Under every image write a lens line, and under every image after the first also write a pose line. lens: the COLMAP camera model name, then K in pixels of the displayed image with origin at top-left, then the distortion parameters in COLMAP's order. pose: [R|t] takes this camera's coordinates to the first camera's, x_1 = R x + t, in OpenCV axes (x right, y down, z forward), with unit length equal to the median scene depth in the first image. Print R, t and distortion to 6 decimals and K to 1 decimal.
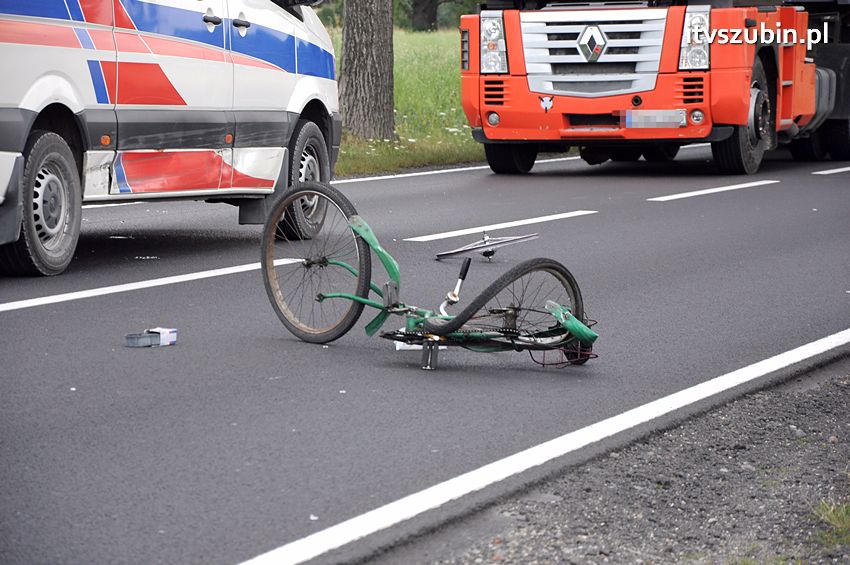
lens RADIAL K [[2642.0, 0, 423.8], [0, 2642.0, 251.0], [0, 0, 1]] dist [0.957545, 0.285596]
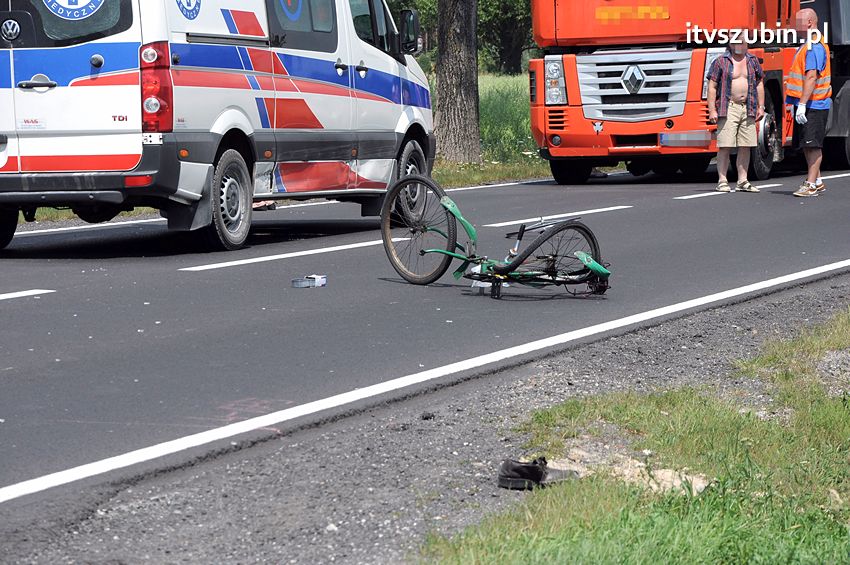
lens RADIAL K [[3517.4, 0, 425.0], [0, 3517.4, 282.5], [0, 0, 1]] dist [1.451119, 4.363914]
pose [[0.999192, -0.017123, -0.036363, 0.028427], [0.016114, 0.999481, -0.027877, 0.076170], [0.036821, 0.027268, 0.998950, -0.815698]]
